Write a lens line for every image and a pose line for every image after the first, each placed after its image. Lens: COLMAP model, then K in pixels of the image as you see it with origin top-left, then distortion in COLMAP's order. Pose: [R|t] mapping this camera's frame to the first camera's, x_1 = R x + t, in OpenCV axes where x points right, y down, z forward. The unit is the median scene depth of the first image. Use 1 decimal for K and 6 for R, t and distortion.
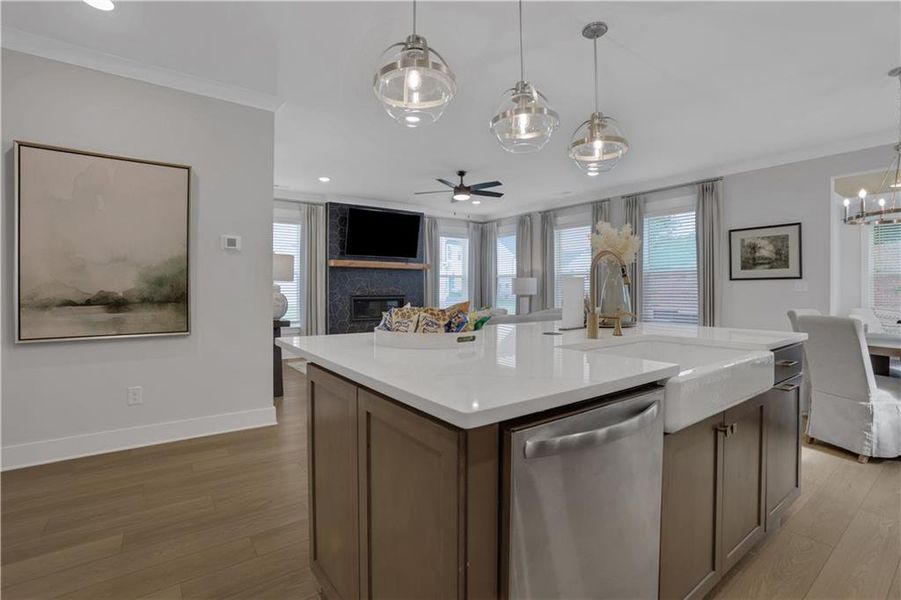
lens RADIAL K [[419.9, 0, 452.2], [0, 419.9, 289.8], [0, 0, 1]] dist [-0.036458, 0.006578]
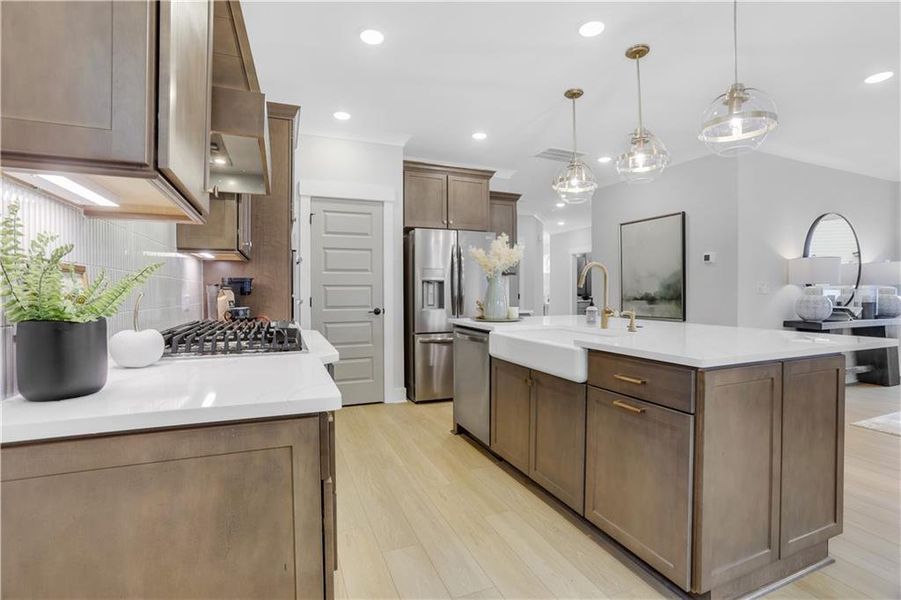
lens RADIAL K [[412.8, 0, 446.7], [0, 412.8, 297.3], [0, 0, 1]] dist [-0.046228, 0.007749]
pose [[-0.254607, 0.011880, -0.966972, 0.445397], [-0.000400, 0.999923, 0.012390, 0.000769], [0.967045, 0.003541, -0.254582, 0.226824]]
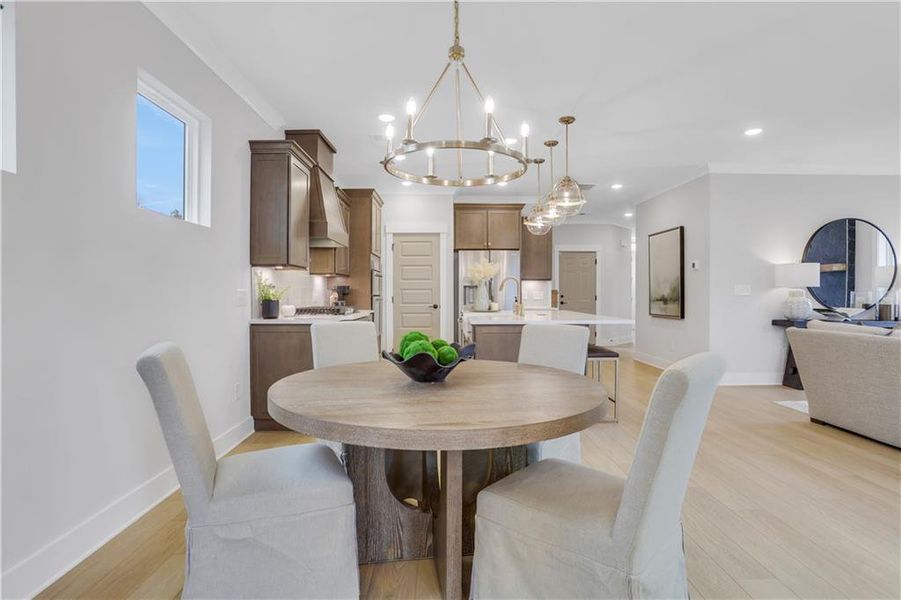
lens RADIAL K [[451.3, 0, 452.0], [0, 451.3, 299.7], [0, 0, 1]] dist [-0.019839, -0.000711]
pose [[-0.579280, 0.008664, -0.815083, 0.663195], [-0.002967, 0.999914, 0.012738, 0.001375], [0.815123, 0.009798, -0.579205, 0.560006]]
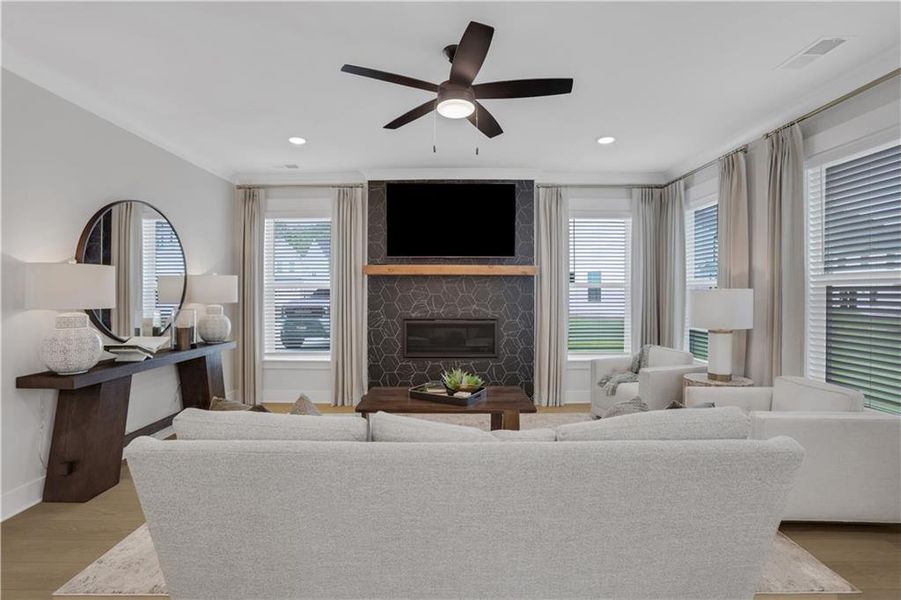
lens RADIAL K [[419.9, 0, 453.0], [0, 419.9, 297.1], [0, 0, 1]] dist [-0.036458, 0.006578]
pose [[0.807902, 0.003992, -0.589303, 0.214437], [-0.000101, 0.999978, 0.006636, -0.023922], [0.589317, -0.005302, 0.807885, 0.507383]]
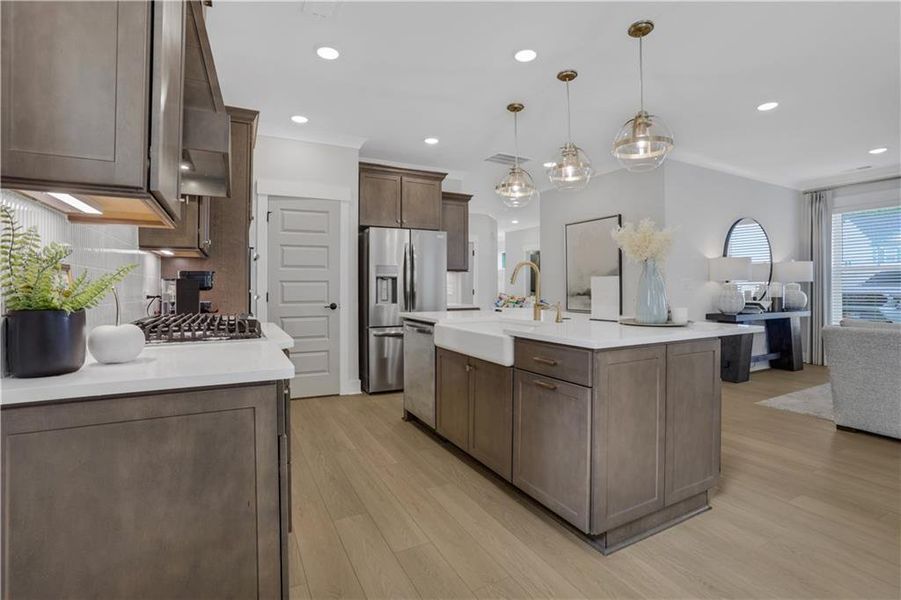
lens RADIAL K [[412.8, 0, 445.5], [0, 412.8, 284.0], [0, 0, 1]] dist [-0.046228, 0.007749]
pose [[-0.162337, -0.010069, -0.986684, 0.473901], [-0.001250, 0.999949, -0.009999, 0.000951], [0.986735, -0.000390, -0.162341, 0.243601]]
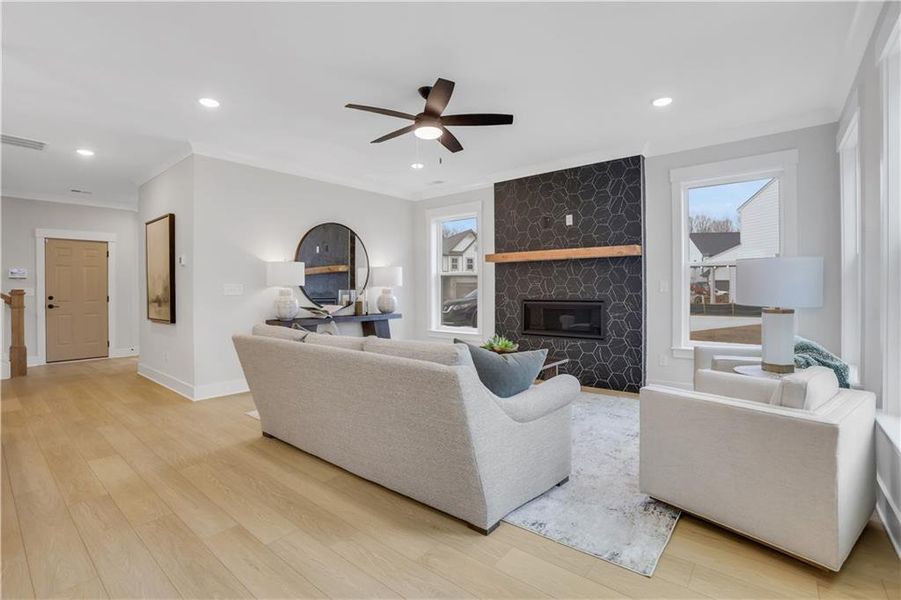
lens RADIAL K [[412.8, 0, 454.8], [0, 412.8, 293.1], [0, 0, 1]] dist [-0.046228, 0.007749]
pose [[0.246583, 0.003701, -0.969115, 0.453579], [0.006481, 0.999964, 0.005468, -0.002183], [0.969100, -0.007629, 0.246550, 0.697996]]
